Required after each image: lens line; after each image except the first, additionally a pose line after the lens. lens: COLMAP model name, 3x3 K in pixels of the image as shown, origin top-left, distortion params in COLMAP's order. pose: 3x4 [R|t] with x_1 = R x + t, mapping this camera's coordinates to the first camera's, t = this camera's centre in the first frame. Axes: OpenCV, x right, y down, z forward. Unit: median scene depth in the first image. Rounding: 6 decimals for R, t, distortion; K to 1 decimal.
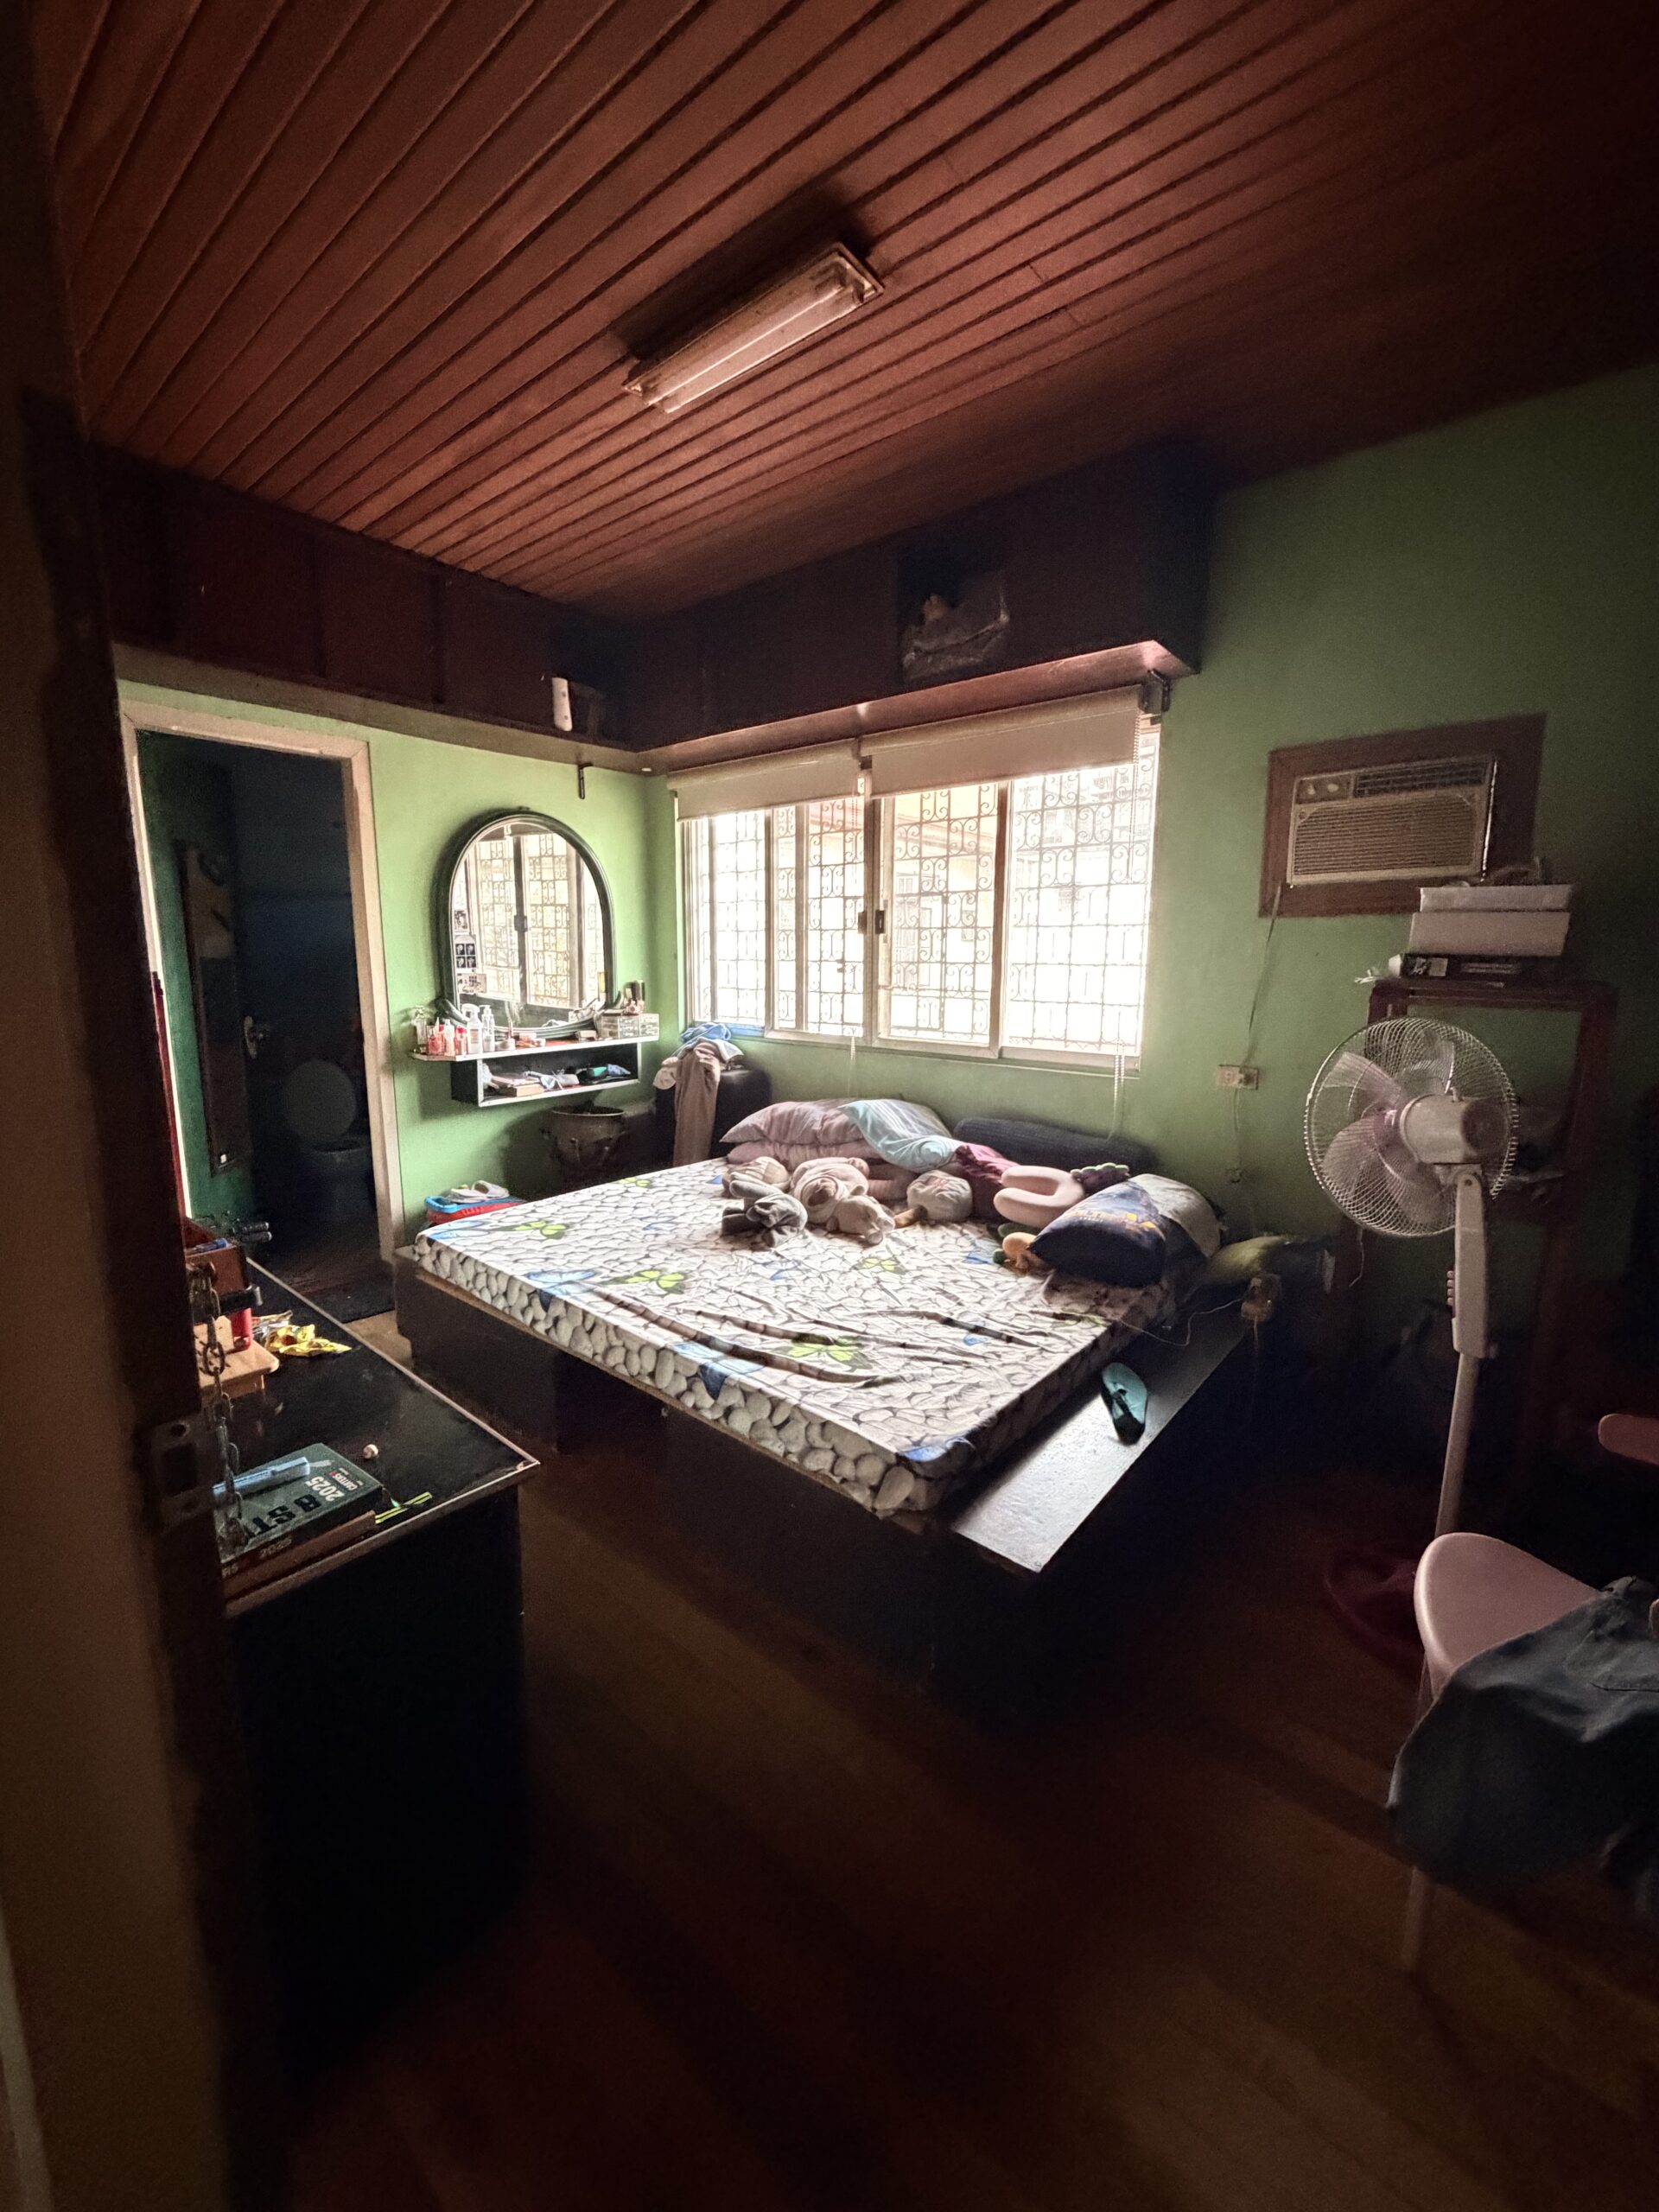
lens RADIAL K [[883.3, 0, 827.3], [0, 883.3, 1102.9], [0, 0, 1]] dist [-0.002081, -0.000136]
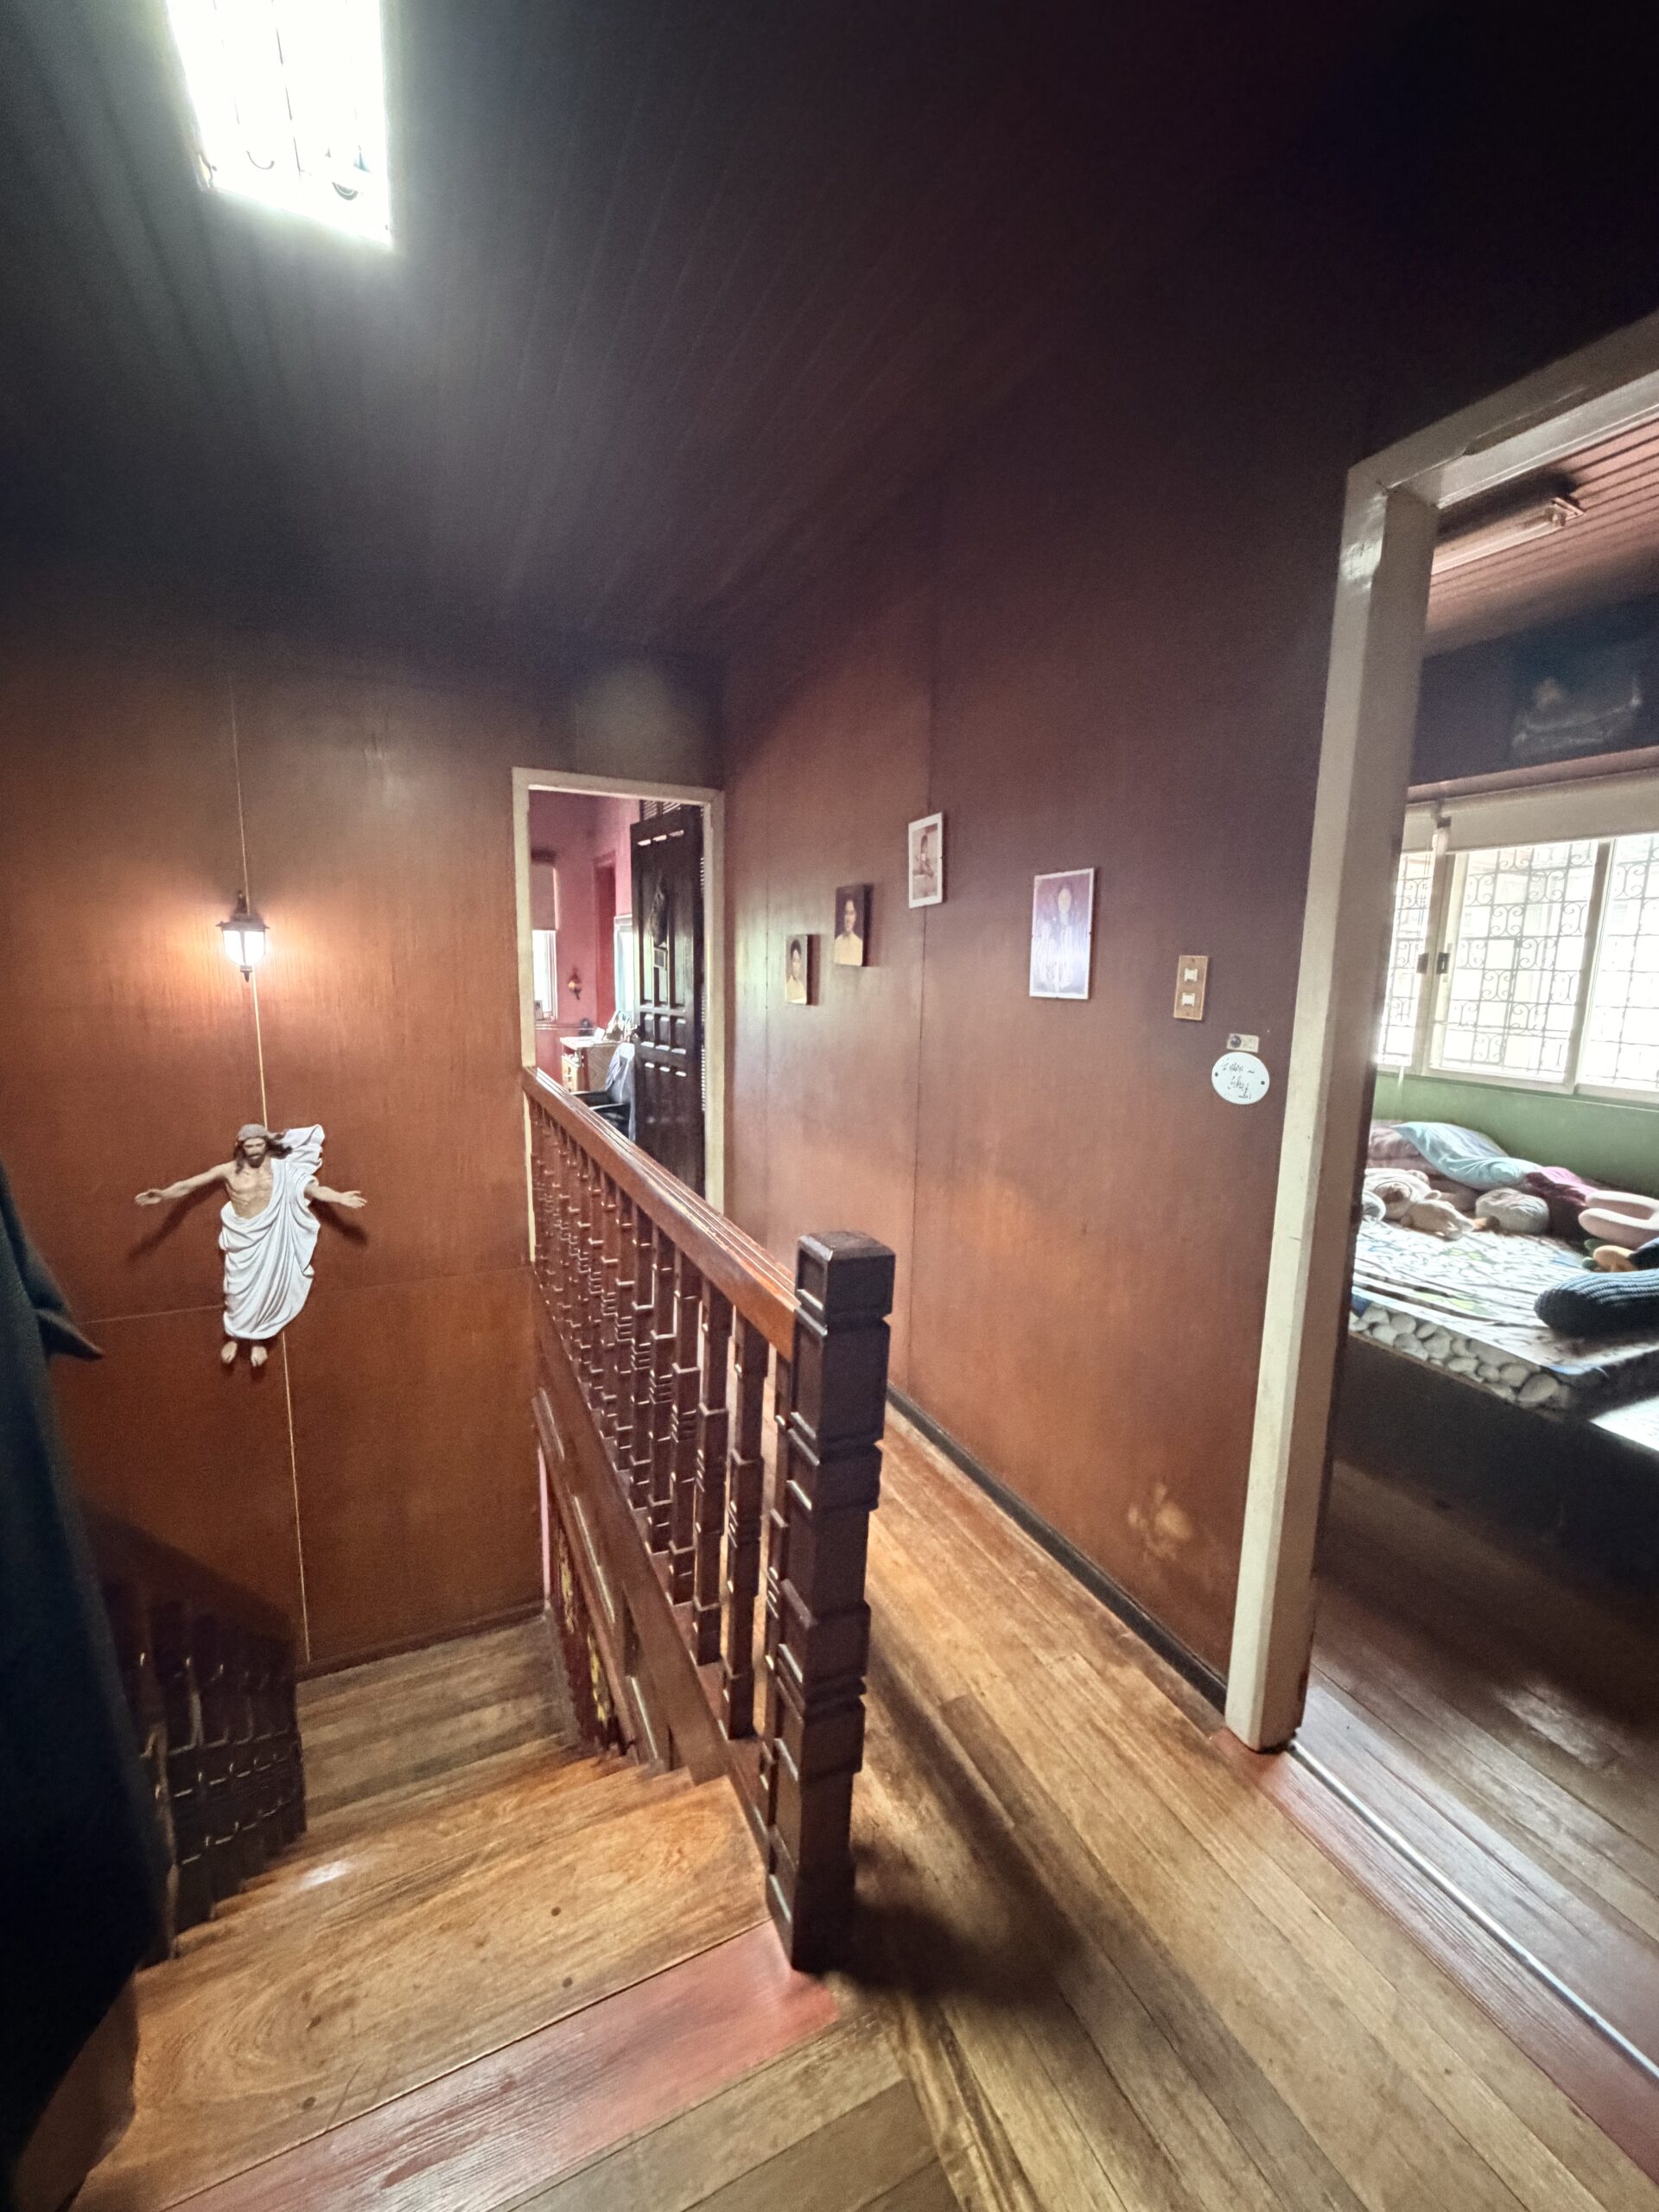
lens RADIAL K [[883.3, 0, 833.1], [0, 883.3, 1098.5], [0, 0, 1]] dist [-0.002081, -0.000136]
pose [[0.908242, 0.079428, -0.410838, -0.210195], [-0.088788, 0.996044, -0.003717, 0.044161], [0.408917, 0.039853, 0.911701, -0.390579]]
